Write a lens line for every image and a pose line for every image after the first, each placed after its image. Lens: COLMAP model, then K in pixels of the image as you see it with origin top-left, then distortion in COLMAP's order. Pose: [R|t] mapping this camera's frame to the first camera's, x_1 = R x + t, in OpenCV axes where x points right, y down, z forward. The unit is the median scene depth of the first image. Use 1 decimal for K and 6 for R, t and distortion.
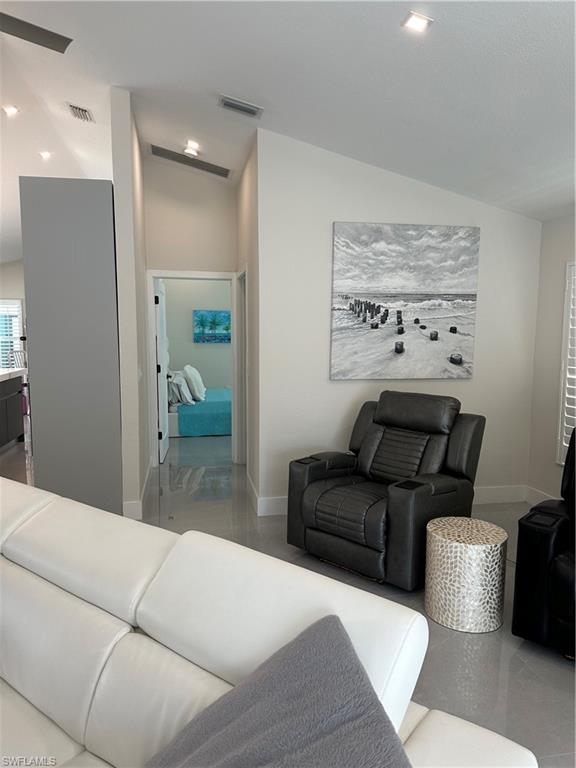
lens RADIAL K [[533.5, 0, 288.0], [0, 533.5, 384.0], [0, 0, 1]] dist [0.065662, -0.076613]
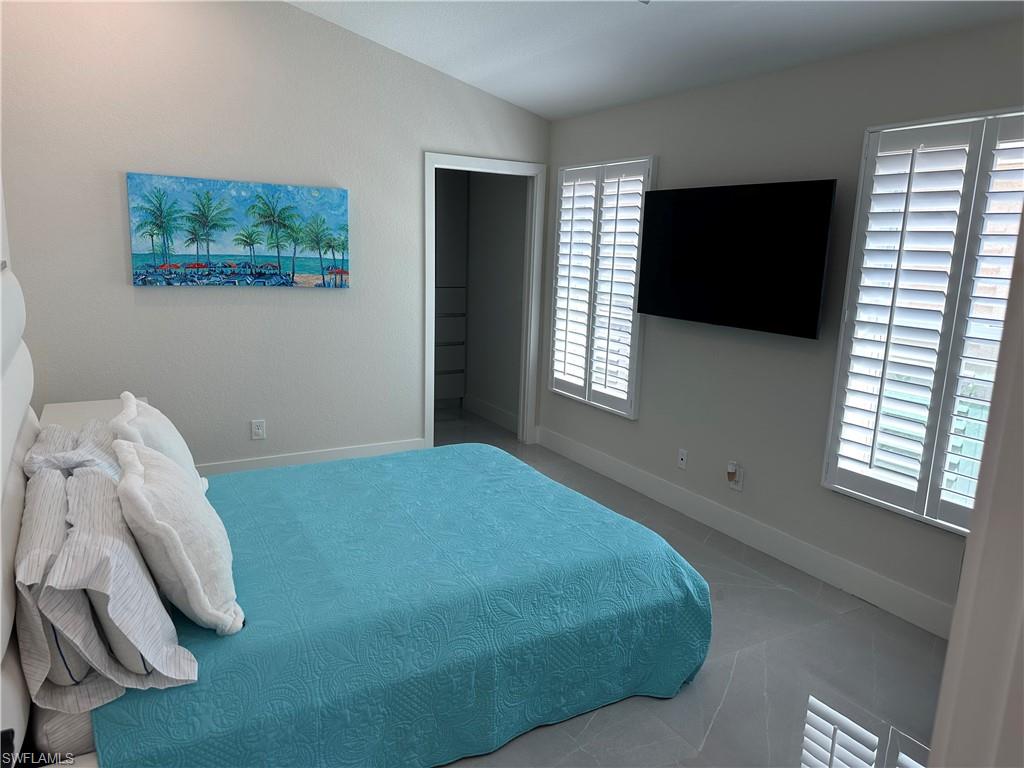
lens RADIAL K [[711.3, 0, 512.0], [0, 711.3, 384.0], [0, 0, 1]] dist [0.065662, -0.076613]
pose [[0.943807, -0.038937, 0.328195, -0.111719], [0.004050, 0.994324, 0.106321, -0.065230], [-0.330472, -0.099017, 0.938607, 0.555504]]
